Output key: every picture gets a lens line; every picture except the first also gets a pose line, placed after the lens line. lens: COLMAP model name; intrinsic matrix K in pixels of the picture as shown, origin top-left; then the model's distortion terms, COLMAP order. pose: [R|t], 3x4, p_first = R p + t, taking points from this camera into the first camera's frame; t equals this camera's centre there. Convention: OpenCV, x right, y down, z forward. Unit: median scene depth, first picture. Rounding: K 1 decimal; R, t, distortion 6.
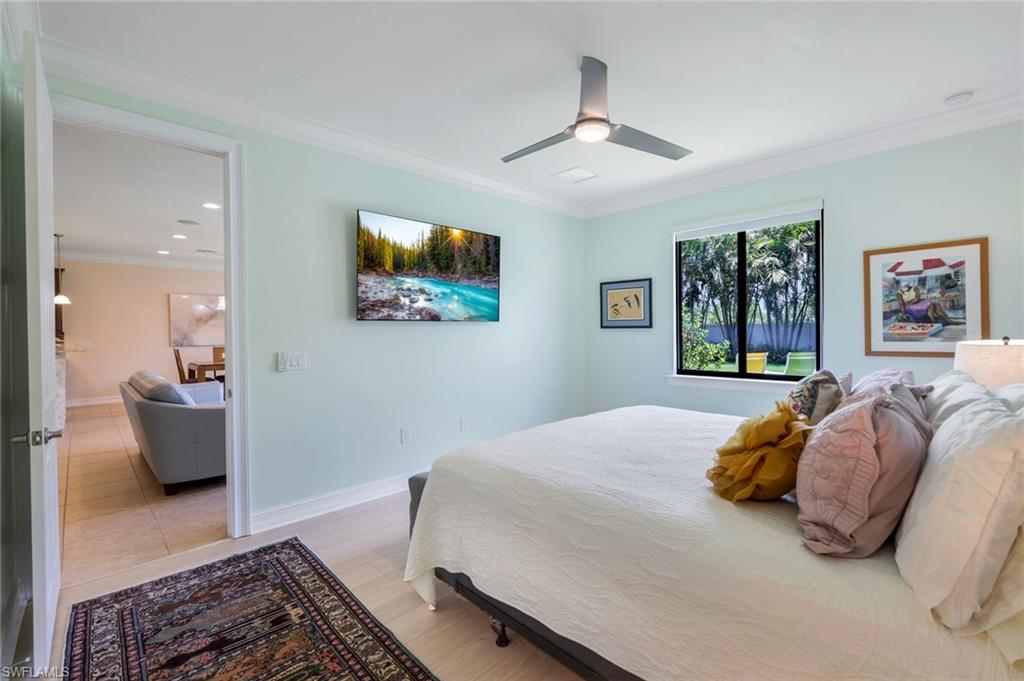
lens RADIAL K [[450.7, 0, 514.1], [0, 450.7, 334.6], [0, 0, 1]] dist [0.005391, -0.001123]
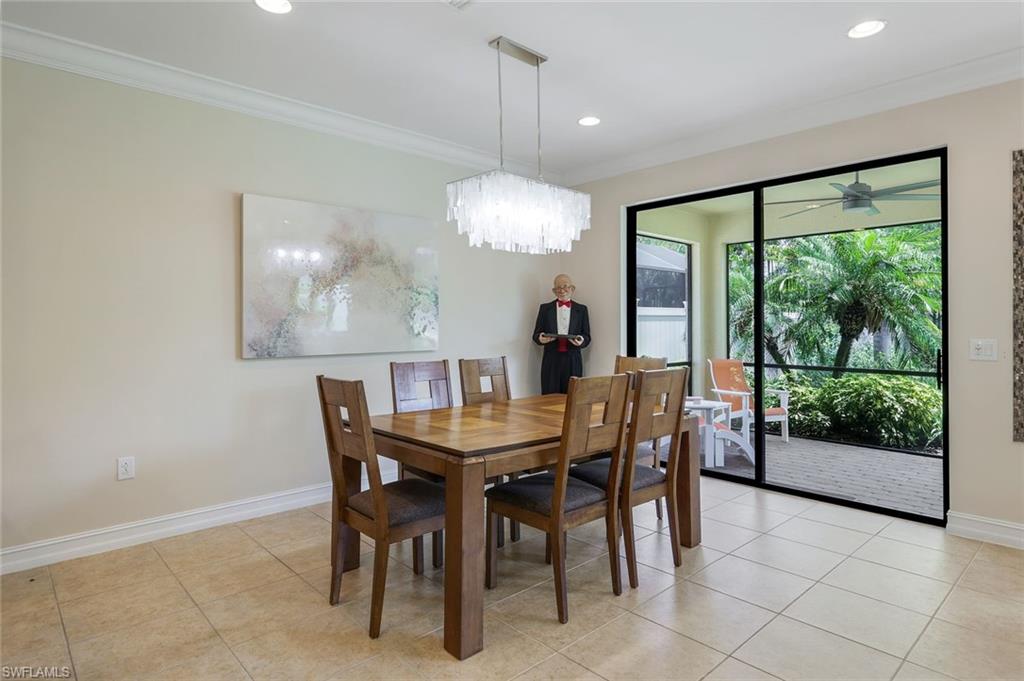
lens RADIAL K [[565.8, 0, 514.8], [0, 565.8, 320.6], [0, 0, 1]] dist [0.008246, 0.000988]
pose [[0.999773, 0.004425, -0.020859, -0.568164], [-0.004845, 0.999786, -0.020120, 0.006549], [0.020765, 0.020217, 0.999580, 0.612608]]
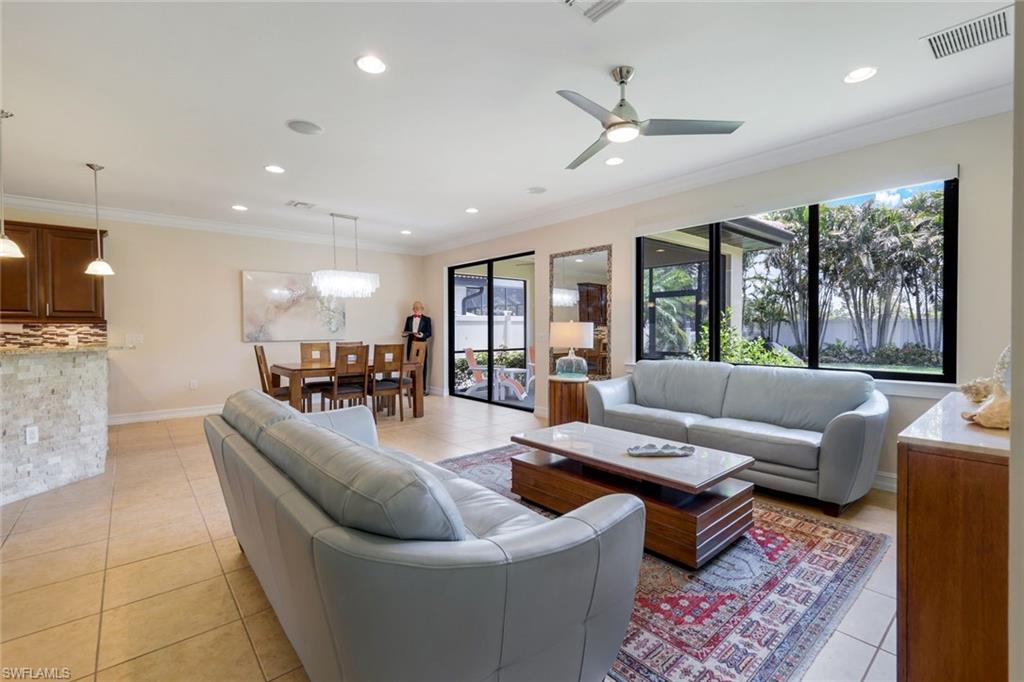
lens RADIAL K [[450.7, 0, 516.7], [0, 450.7, 336.3], [0, 0, 1]] dist [0.005391, -0.001123]
pose [[0.998452, 0.006525, -0.055243, -0.274599], [-0.005963, 0.999929, 0.010330, 0.007186], [0.055306, -0.009984, 0.998420, 0.287872]]
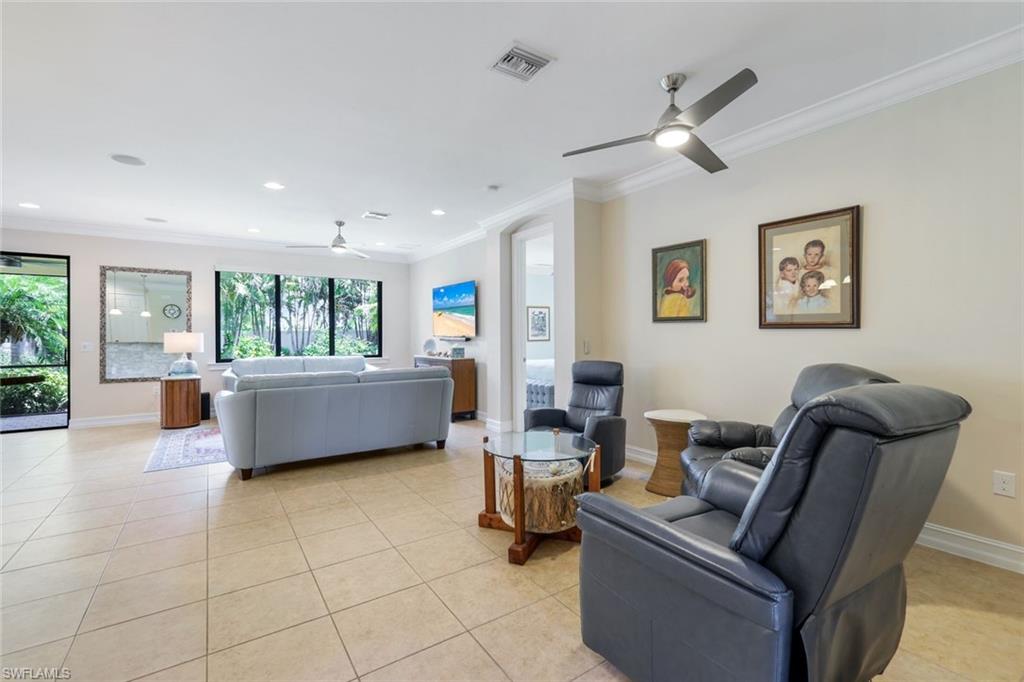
lens RADIAL K [[450.7, 0, 514.5], [0, 450.7, 336.5], [0, 0, 1]] dist [0.005391, -0.001123]
pose [[0.171373, 0.002180, 0.985204, -0.843078], [0.011522, 0.999925, -0.004217, 0.010233], [-0.985139, 0.012075, 0.171335, 0.223047]]
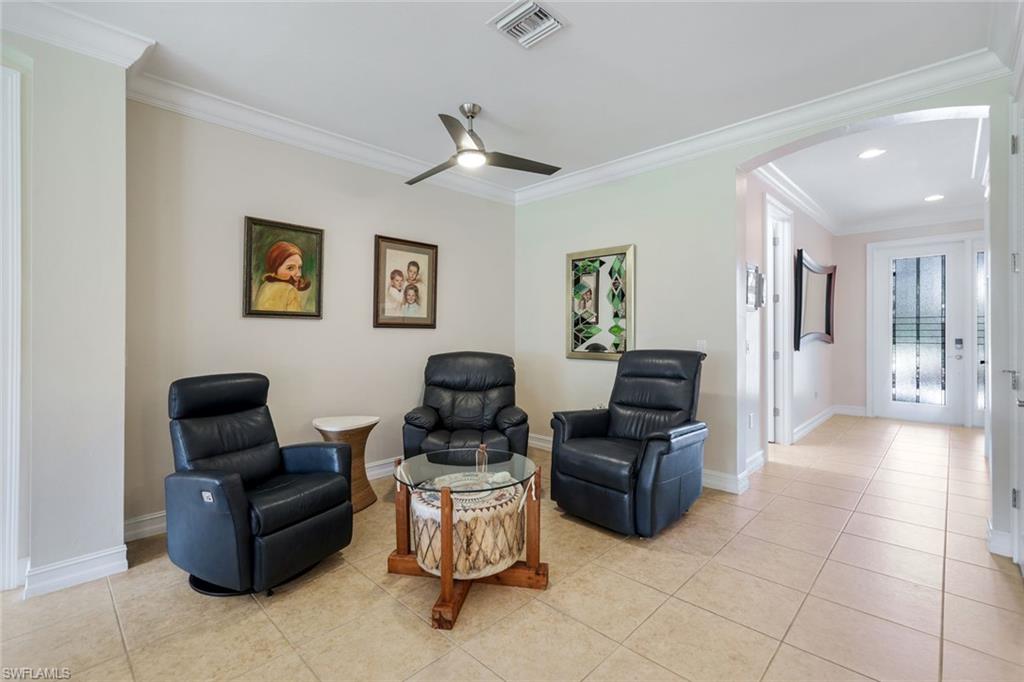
lens RADIAL K [[450.7, 0, 512.1], [0, 450.7, 333.3], [0, 0, 1]] dist [0.005391, -0.001123]
pose [[-0.999324, 0.012531, -0.034557, -0.545860], [0.012146, 0.999862, 0.011321, 0.006599], [0.034694, 0.010894, -0.999339, 0.515713]]
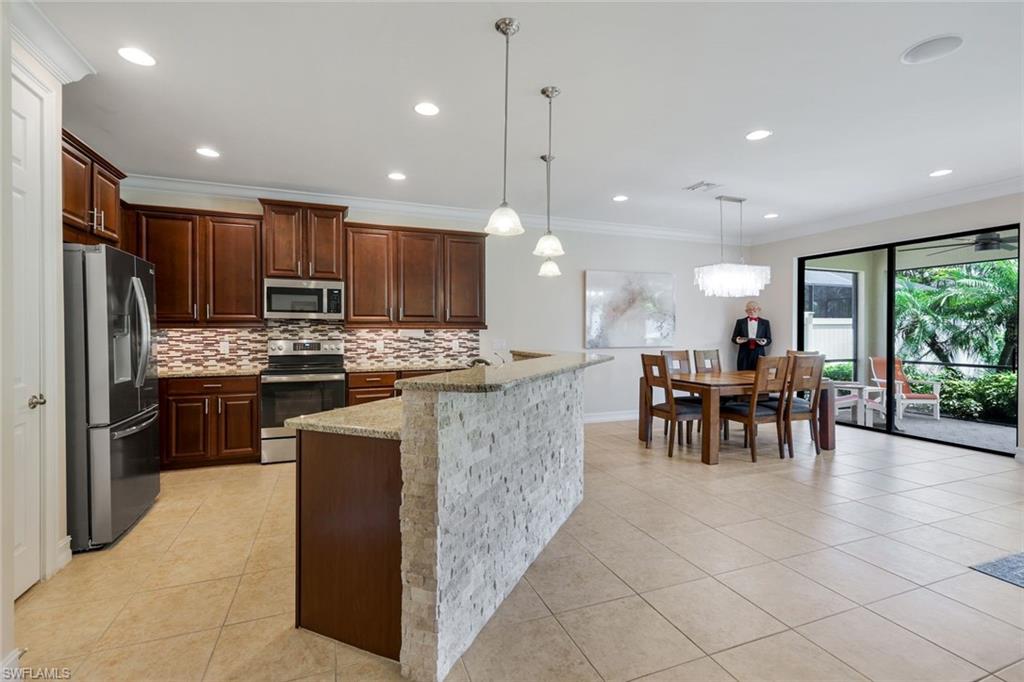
lens RADIAL K [[469.7, 0, 515.2], [0, 469.7, 334.8], [0, 0, 1]] dist [0.008154, -0.001736]
pose [[0.923465, 0.010859, -0.383528, -0.595354], [-0.010611, 0.999940, 0.002761, 0.005584], [0.383535, 0.001520, 0.923525, 0.310240]]
